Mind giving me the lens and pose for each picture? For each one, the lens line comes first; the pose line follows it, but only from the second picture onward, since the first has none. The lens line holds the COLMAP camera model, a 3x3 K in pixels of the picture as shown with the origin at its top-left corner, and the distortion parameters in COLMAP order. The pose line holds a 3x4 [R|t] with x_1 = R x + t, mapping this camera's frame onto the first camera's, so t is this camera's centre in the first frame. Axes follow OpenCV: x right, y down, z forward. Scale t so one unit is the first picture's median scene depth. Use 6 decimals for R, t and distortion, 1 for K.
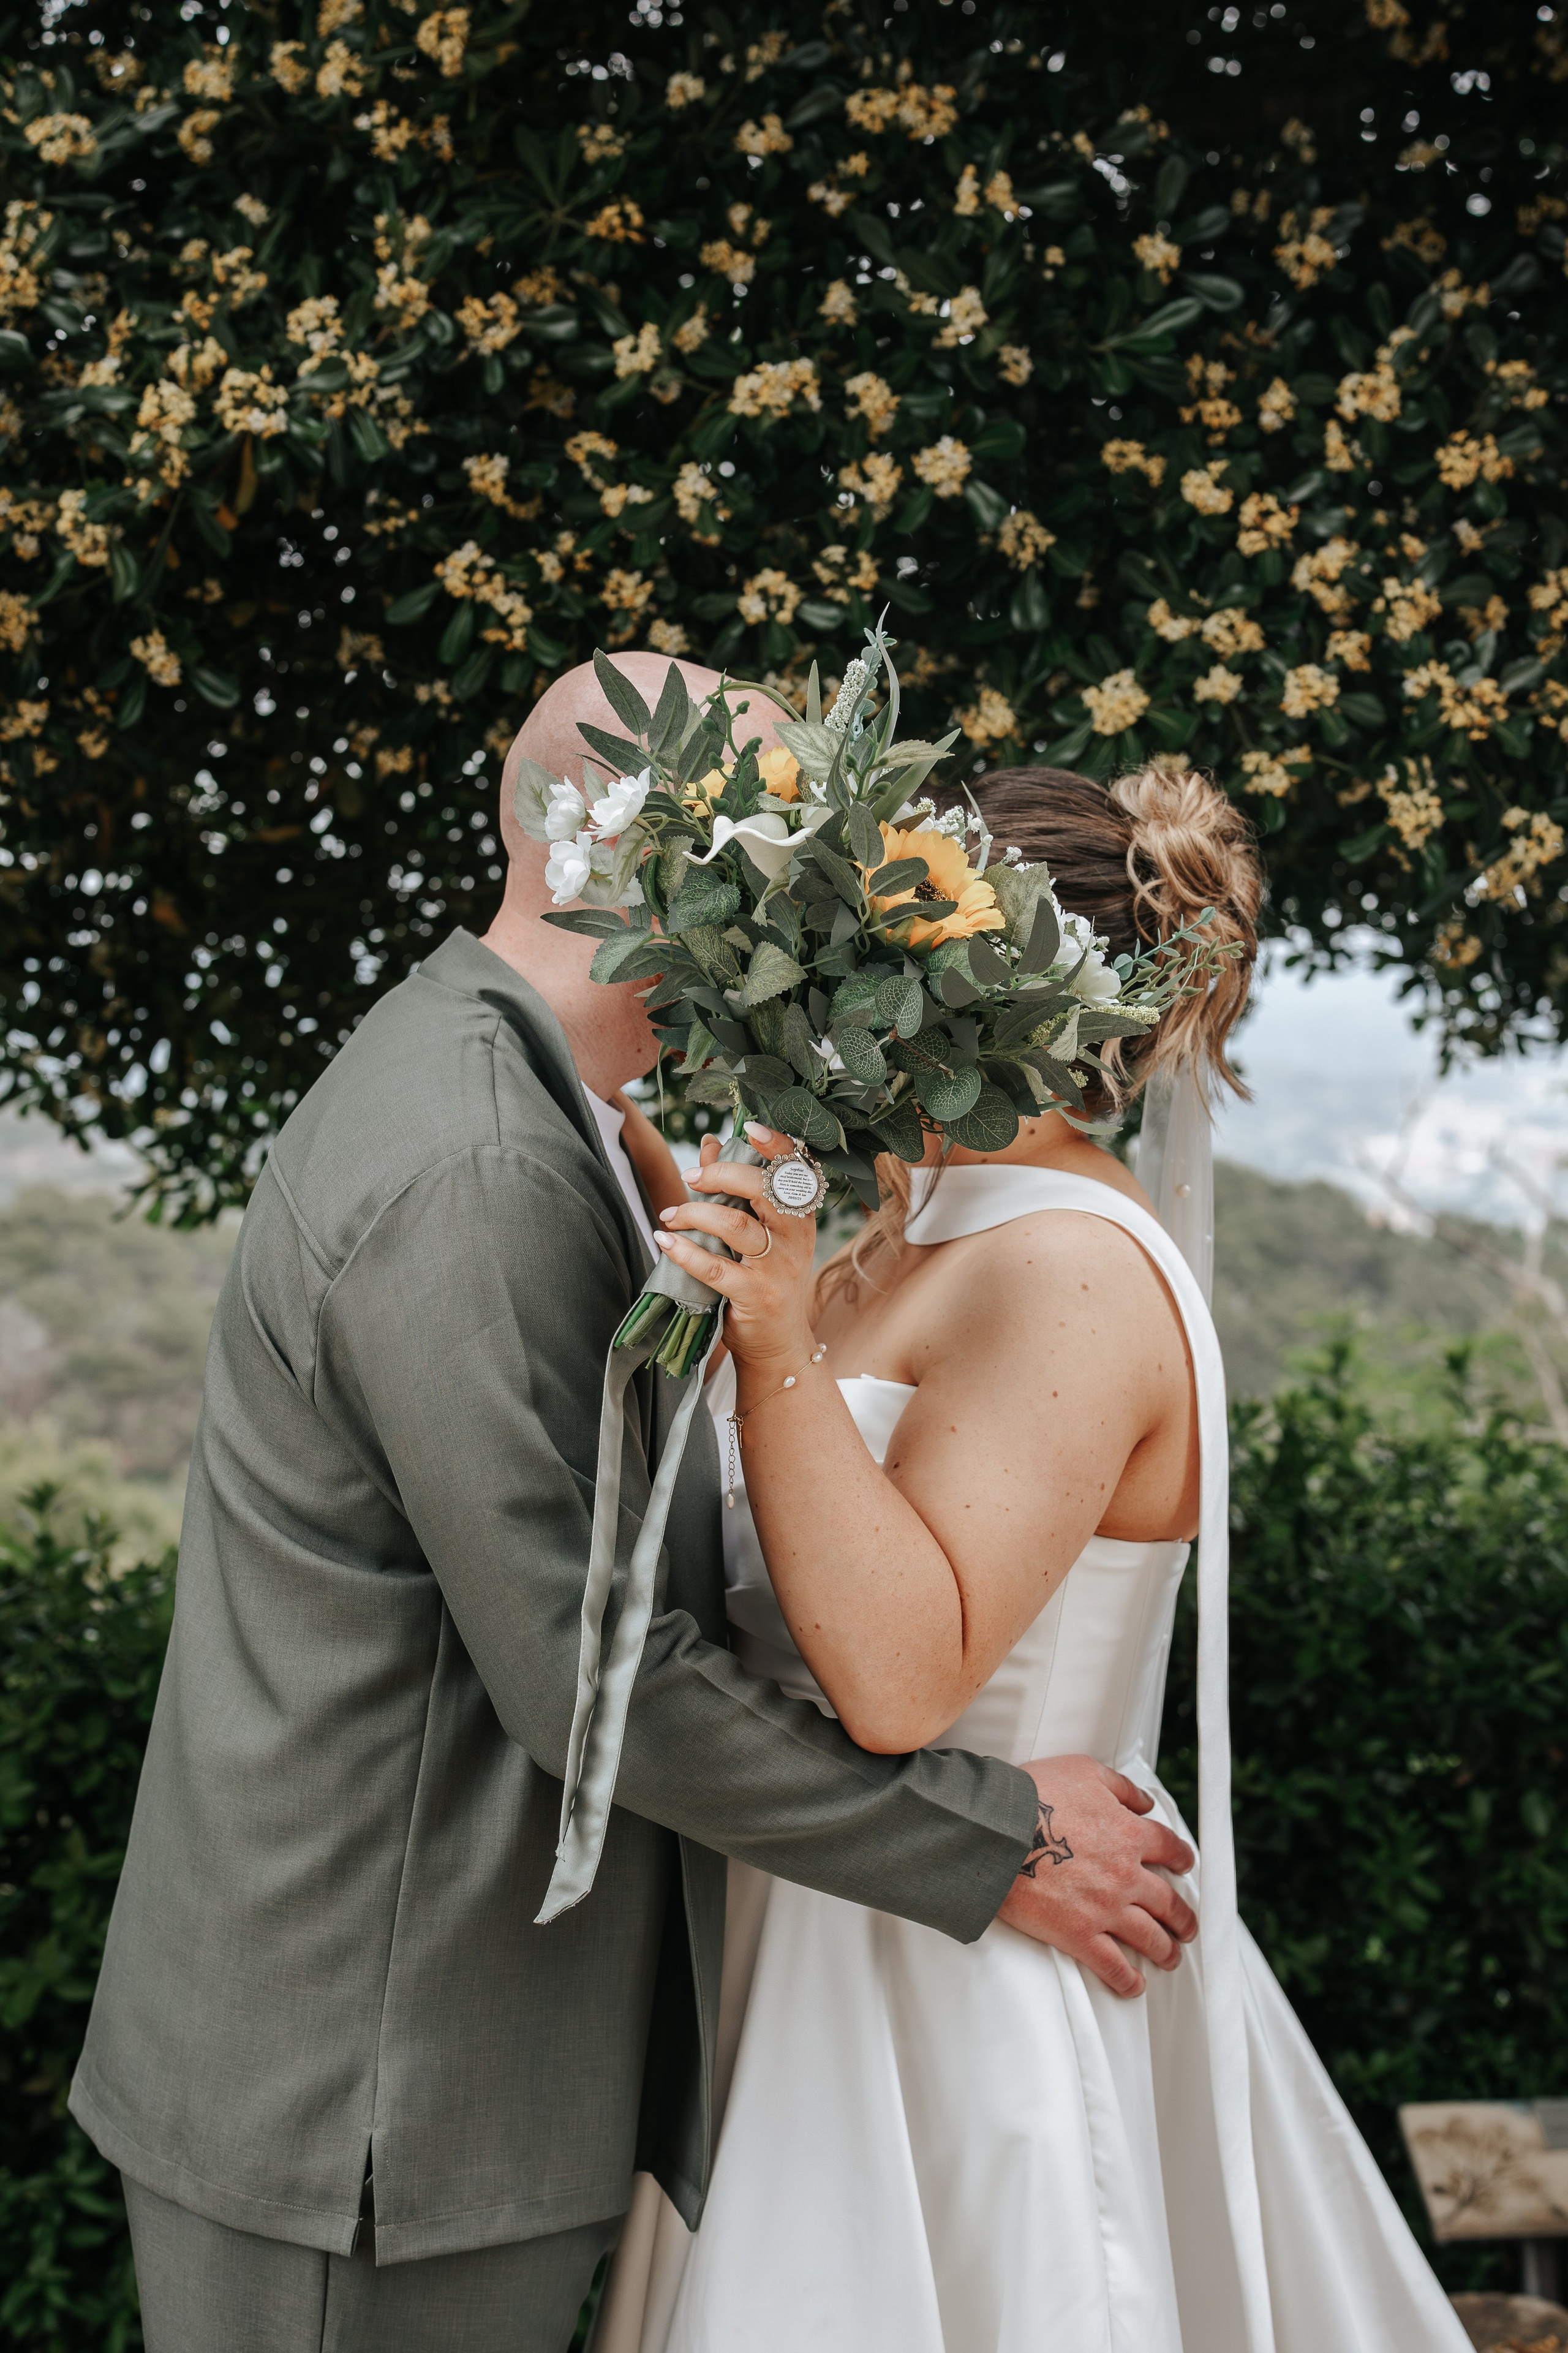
lens RADIAL K [[3624.1, 0, 926.8], [0, 3624.1, 1135.7], [0, 0, 1]] dist [0.029362, 0.148010]
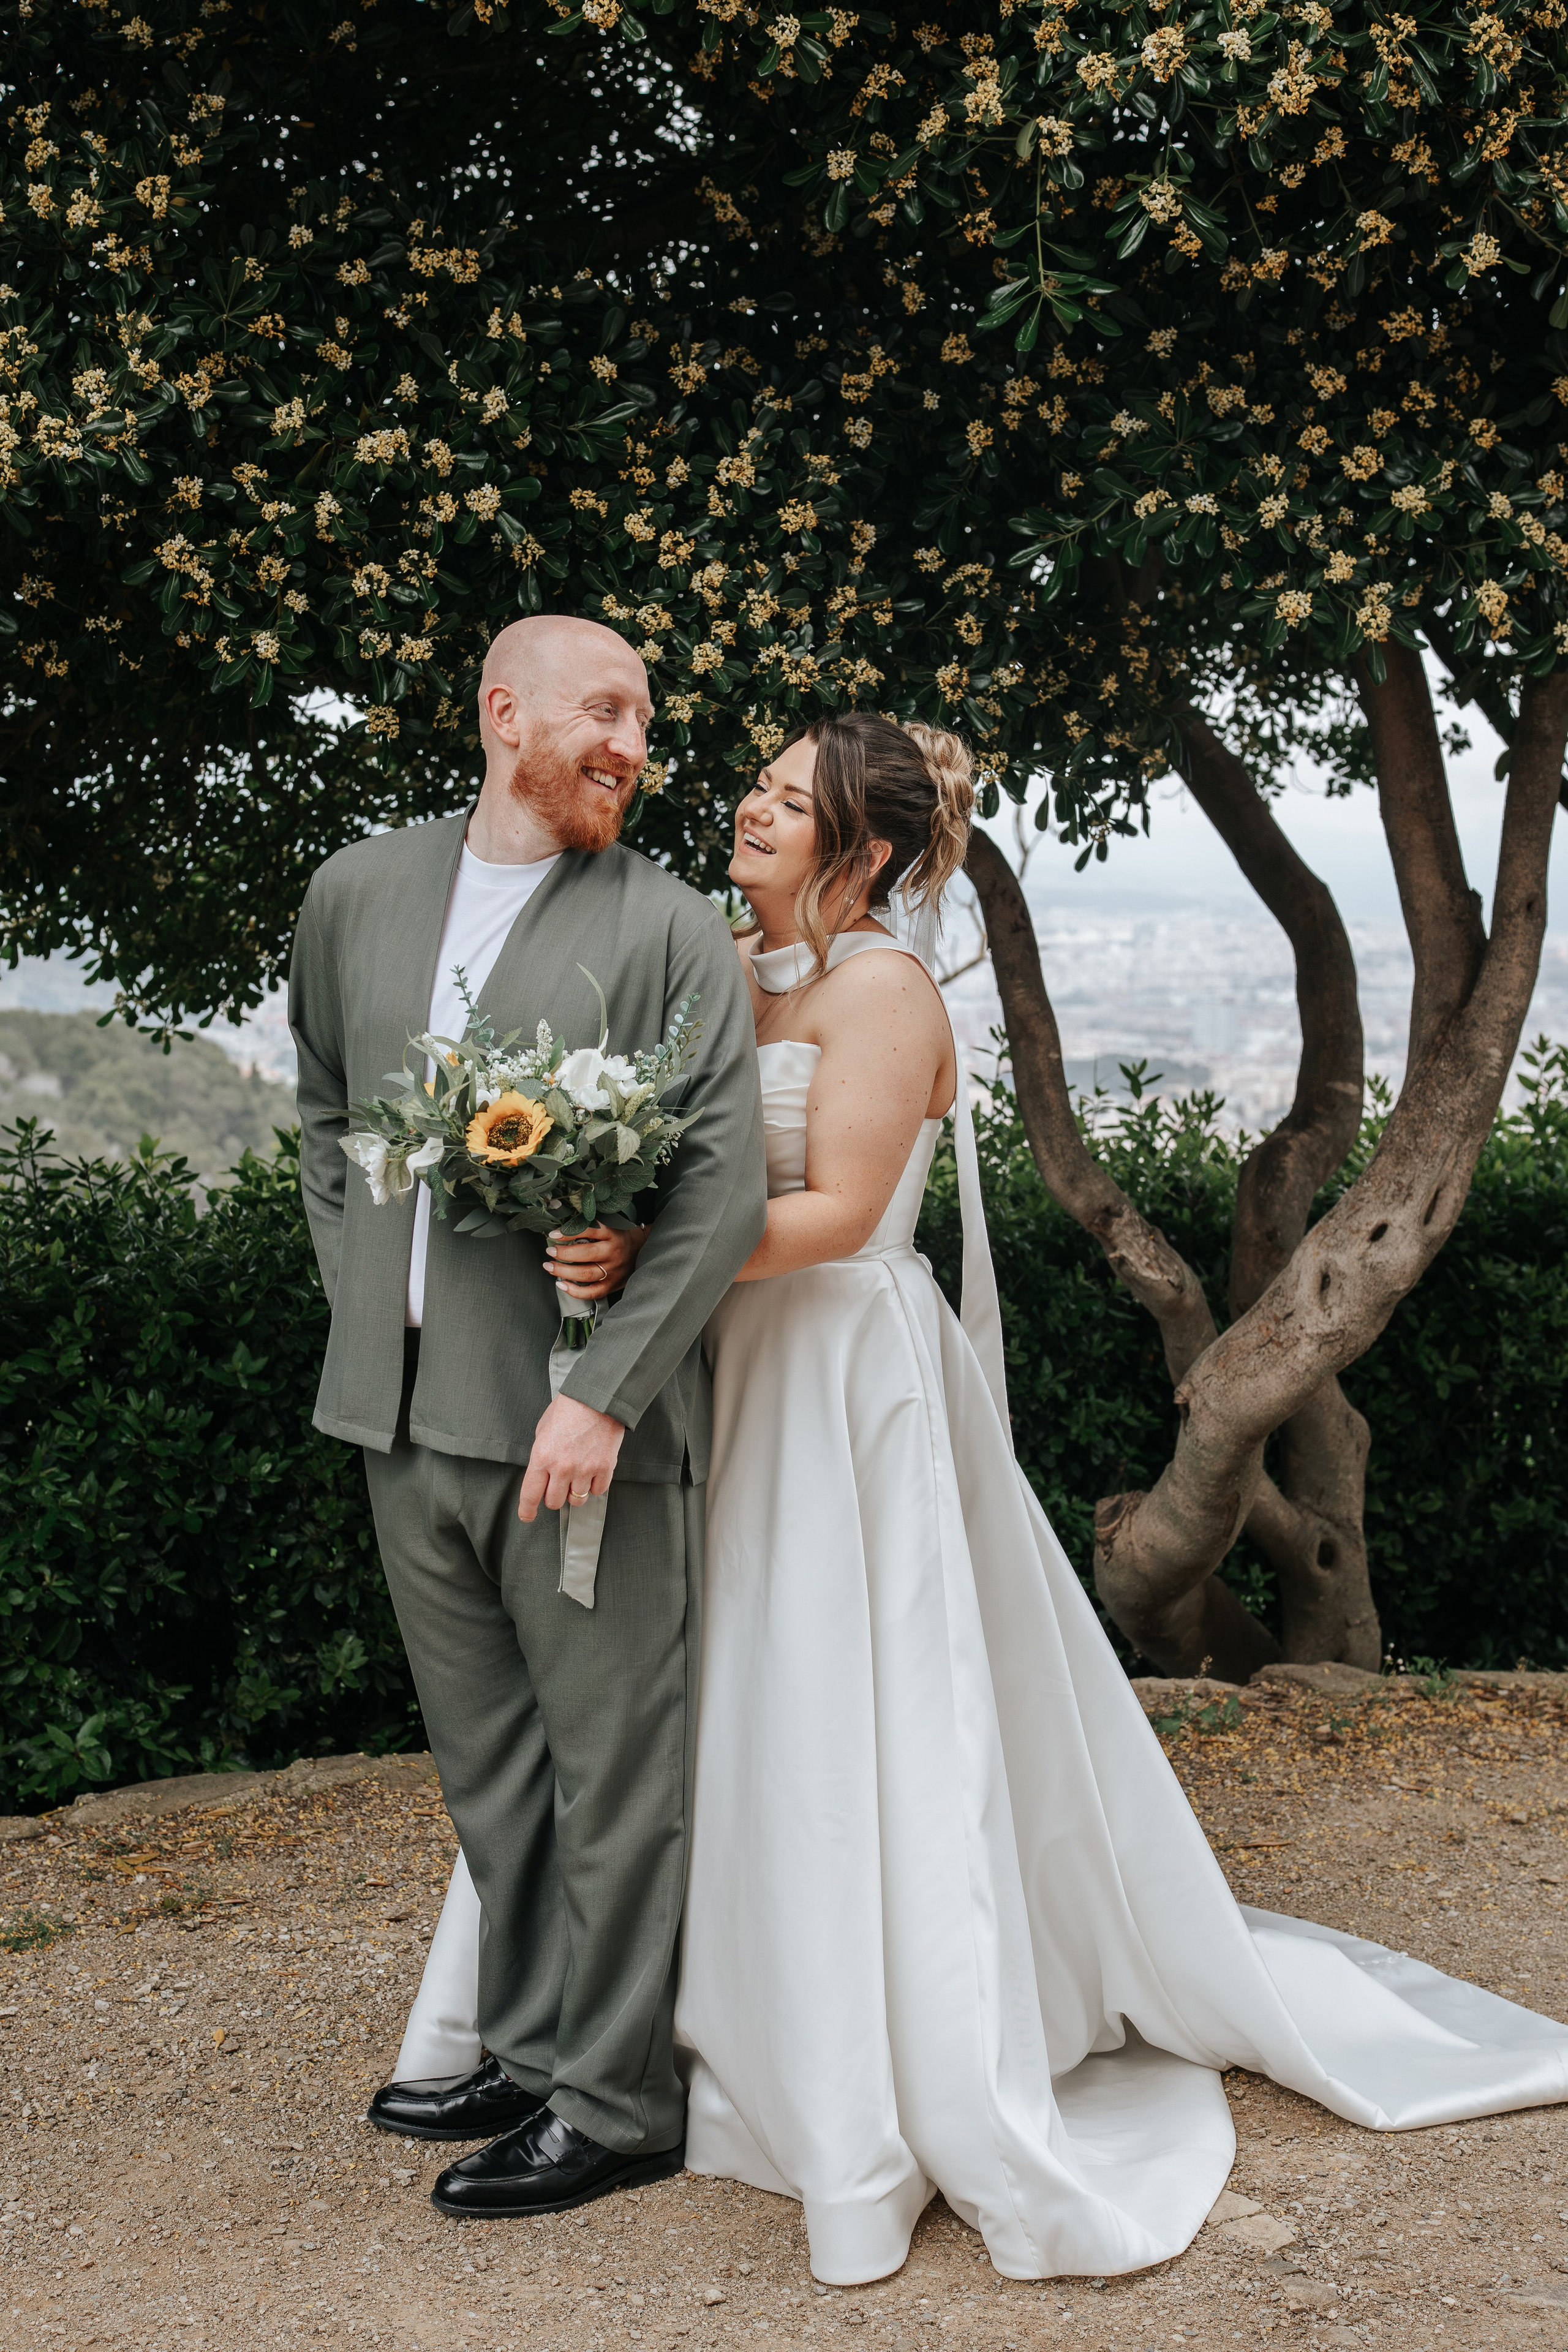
lens RADIAL K [[3504.5, 0, 788.6], [0, 3504.5, 1368.9], [0, 0, 1]] dist [0.021589, -0.057583]
pose [[0.956262, -0.012851, 0.292228, -0.315304], [-0.017332, 0.994790, 0.100463, 0.034512], [-0.291996, -0.101134, 0.951057, -0.521331]]
